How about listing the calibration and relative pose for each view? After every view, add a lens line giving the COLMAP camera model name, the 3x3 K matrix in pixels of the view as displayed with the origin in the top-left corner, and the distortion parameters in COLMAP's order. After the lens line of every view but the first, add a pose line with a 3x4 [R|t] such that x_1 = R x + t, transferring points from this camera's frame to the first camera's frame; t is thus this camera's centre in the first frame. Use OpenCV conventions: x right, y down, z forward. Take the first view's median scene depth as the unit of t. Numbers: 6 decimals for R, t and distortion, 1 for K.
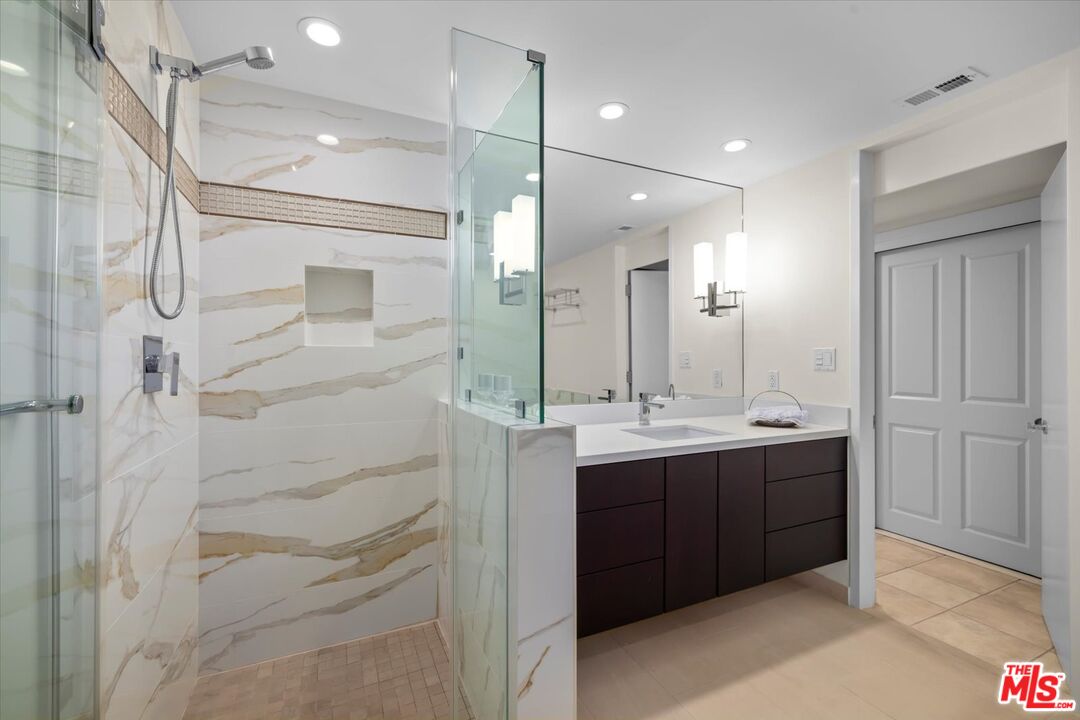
lens RADIAL K [[454.0, 0, 540.0], [0, 454.0, 360.0], [0, 0, 1]] dist [-0.001361, -0.000042]
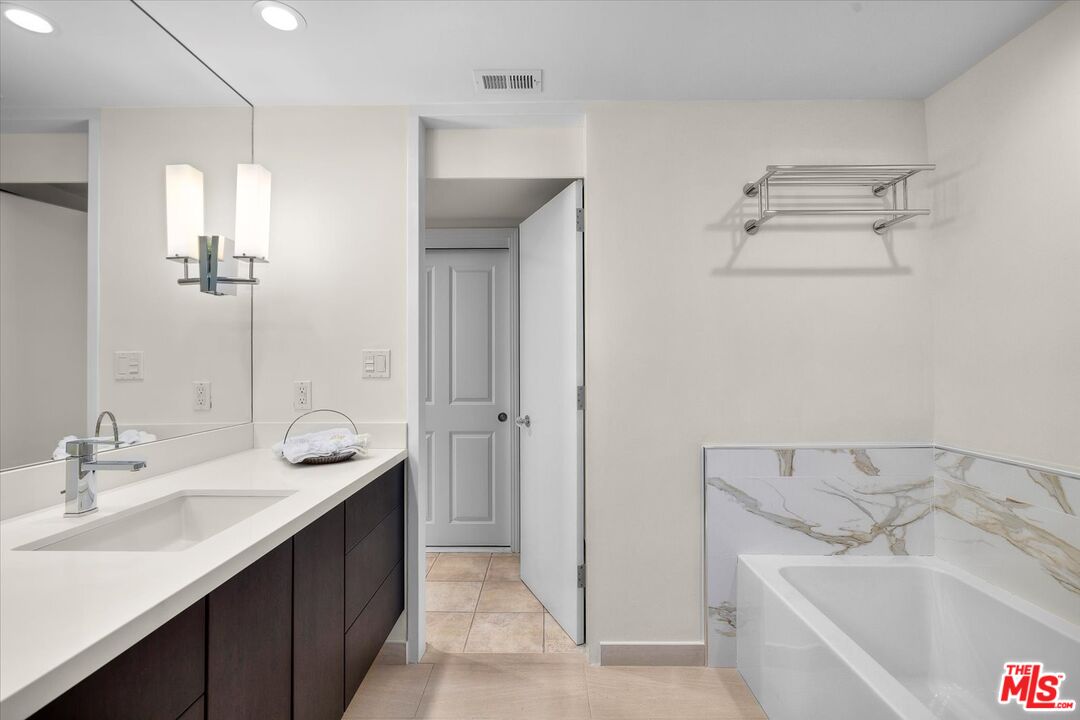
lens RADIAL K [[479.4, 0, 540.0], [0, 479.4, 360.0], [0, 0, 1]] dist [-0.007848, 0.000056]
pose [[0.427999, 0.004883, 0.903766, -0.000289], [0.004923, 0.999958, -0.007735, -0.001114], [-0.903766, 0.007760, 0.427957, 0.356409]]
